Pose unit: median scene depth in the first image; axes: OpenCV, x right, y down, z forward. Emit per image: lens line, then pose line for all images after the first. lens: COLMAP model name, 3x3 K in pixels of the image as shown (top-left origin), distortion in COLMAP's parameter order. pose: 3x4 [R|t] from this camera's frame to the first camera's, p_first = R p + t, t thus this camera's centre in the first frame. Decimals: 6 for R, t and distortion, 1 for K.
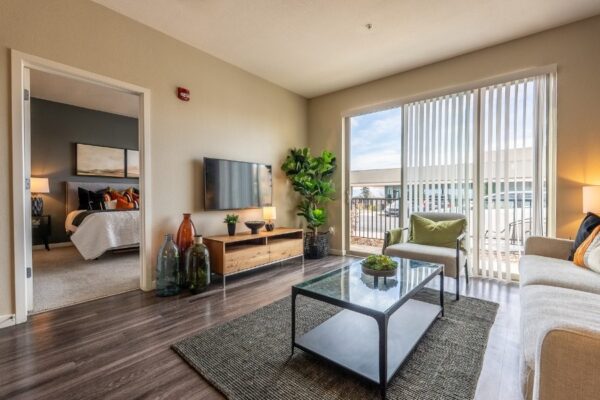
lens RADIAL K [[265.5, 0, 300.4], [0, 265.5, 197.9], [0, 0, 1]] dist [-0.004744, 0.000055]
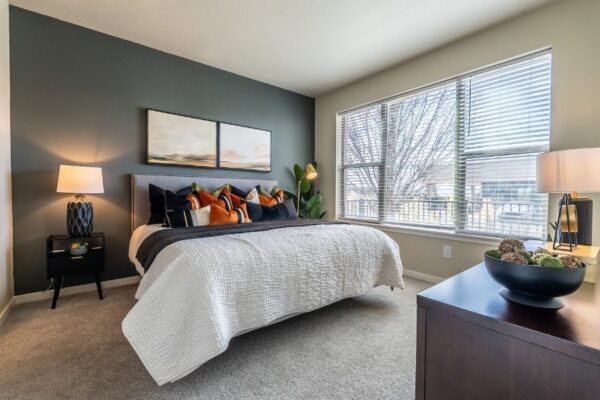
lens RADIAL K [[265.5, 0, 302.1], [0, 265.5, 196.6], [0, 0, 1]] dist [-0.004744, 0.000055]
pose [[0.981464, 0.011540, -0.191297, -0.389349], [-0.009485, 0.999887, 0.011655, -0.021845], [0.191410, -0.009624, 0.981463, 0.481003]]
